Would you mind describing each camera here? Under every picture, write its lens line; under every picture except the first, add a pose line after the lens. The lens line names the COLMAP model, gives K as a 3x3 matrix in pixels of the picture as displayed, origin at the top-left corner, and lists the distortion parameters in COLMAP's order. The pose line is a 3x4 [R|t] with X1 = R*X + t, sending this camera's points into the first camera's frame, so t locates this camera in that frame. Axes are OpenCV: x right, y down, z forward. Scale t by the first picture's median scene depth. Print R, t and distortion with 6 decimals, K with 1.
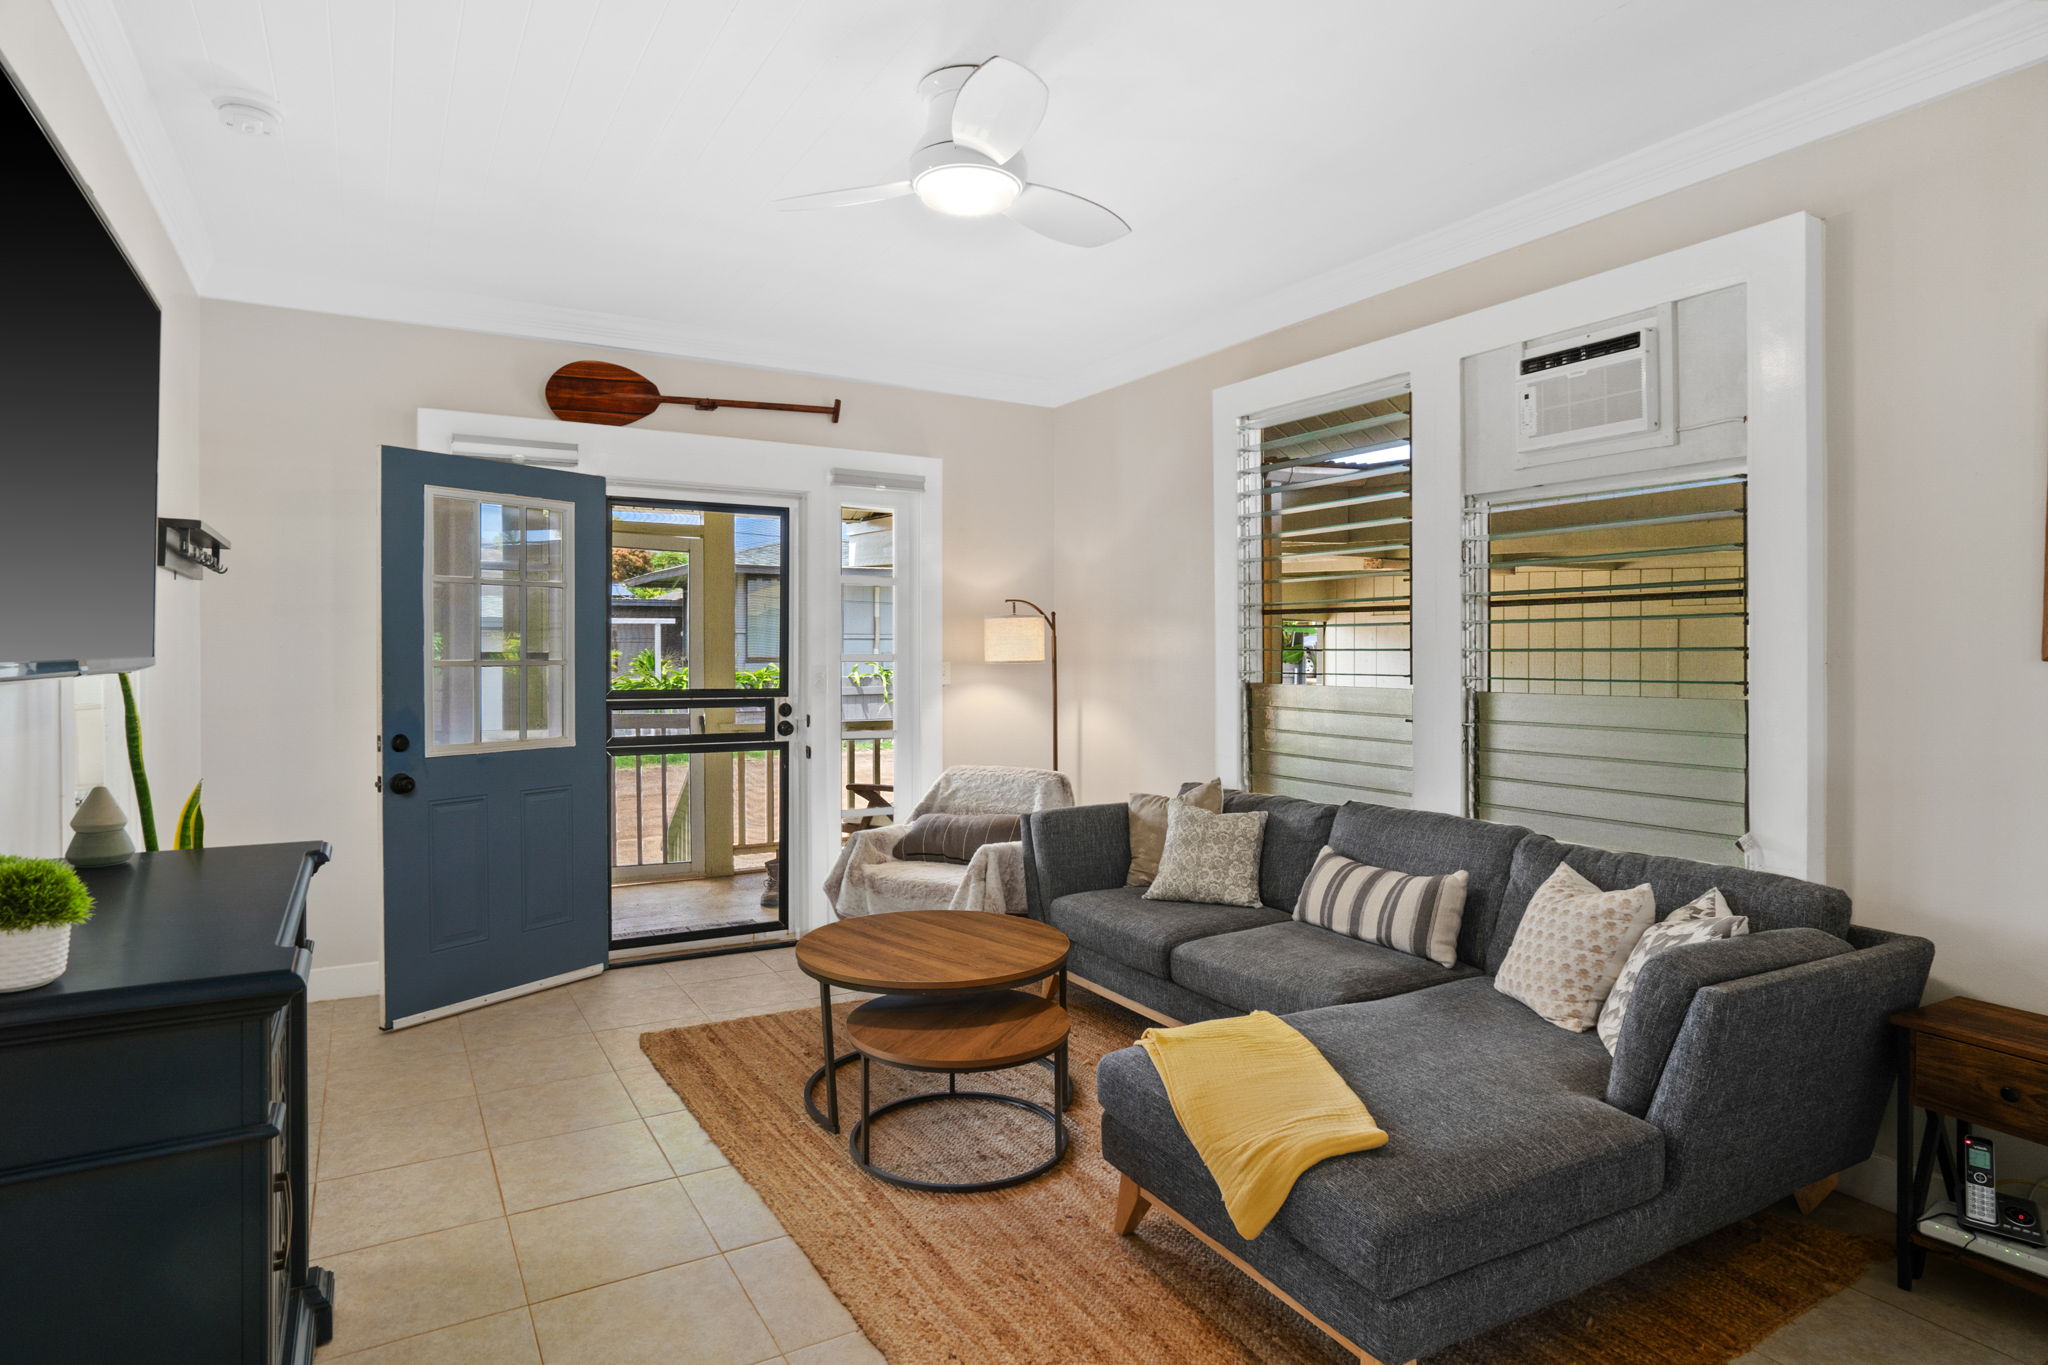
lens RADIAL K [[1116.2, 0, 1016.4], [0, 1116.2, 650.4], [0, 0, 1]] dist [0.001313, 0.001088]
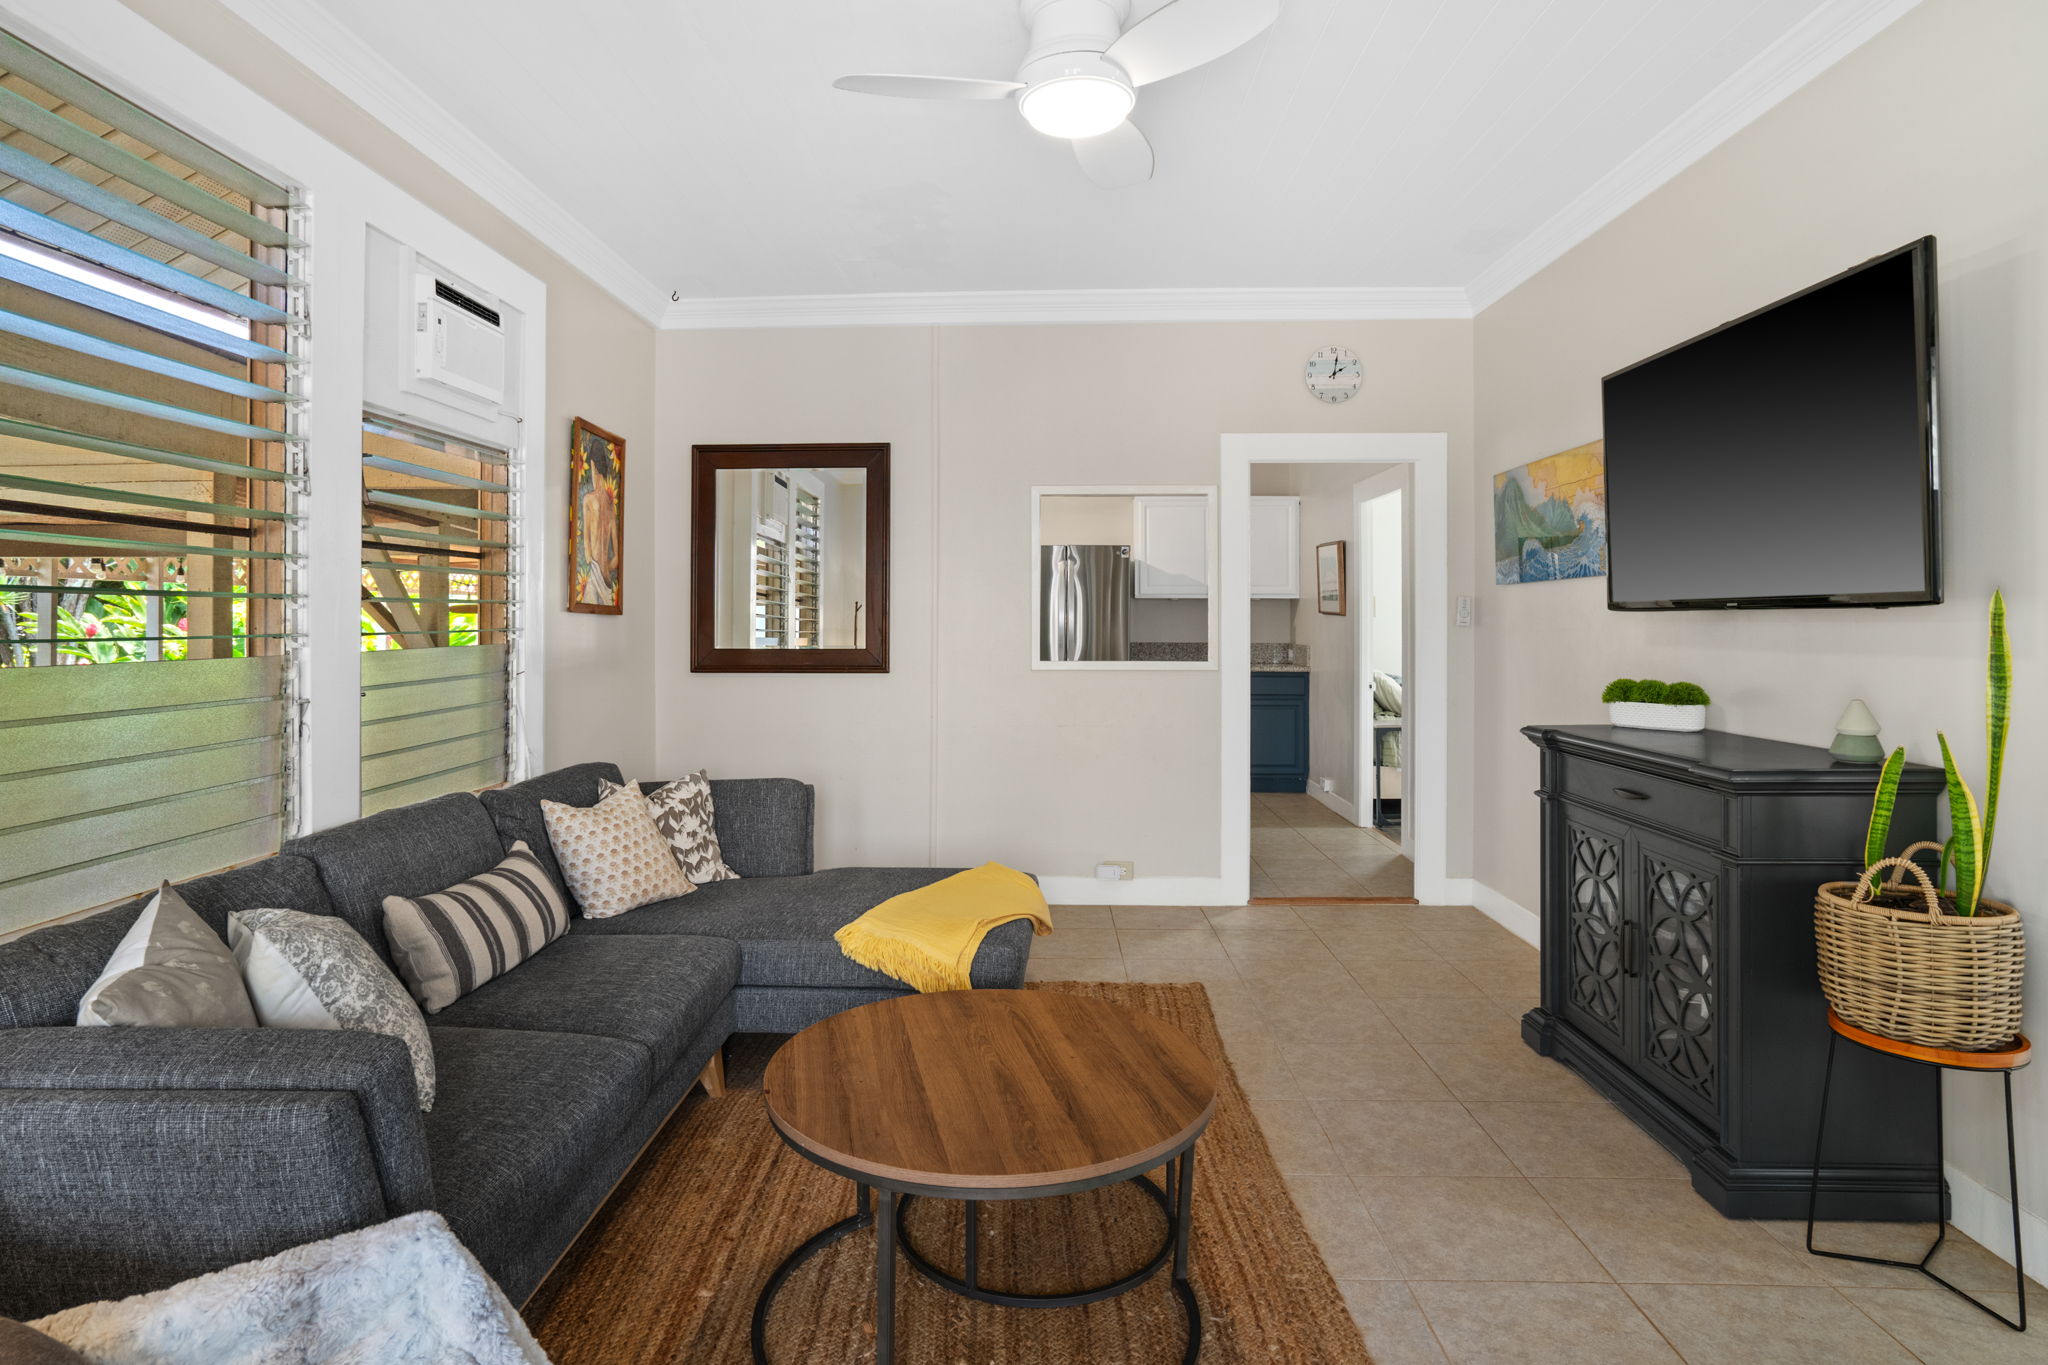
lens RADIAL K [[975.2, 0, 1020.7], [0, 975.2, 609.0], [0, 0, 1]] dist [-0.038895, 0.000432]
pose [[-0.834648, 0.002439, 0.550779, -0.394347], [0.001107, 0.999996, -0.002750, 0.010803], [-0.550783, -0.001686, -0.834647, 1.496168]]
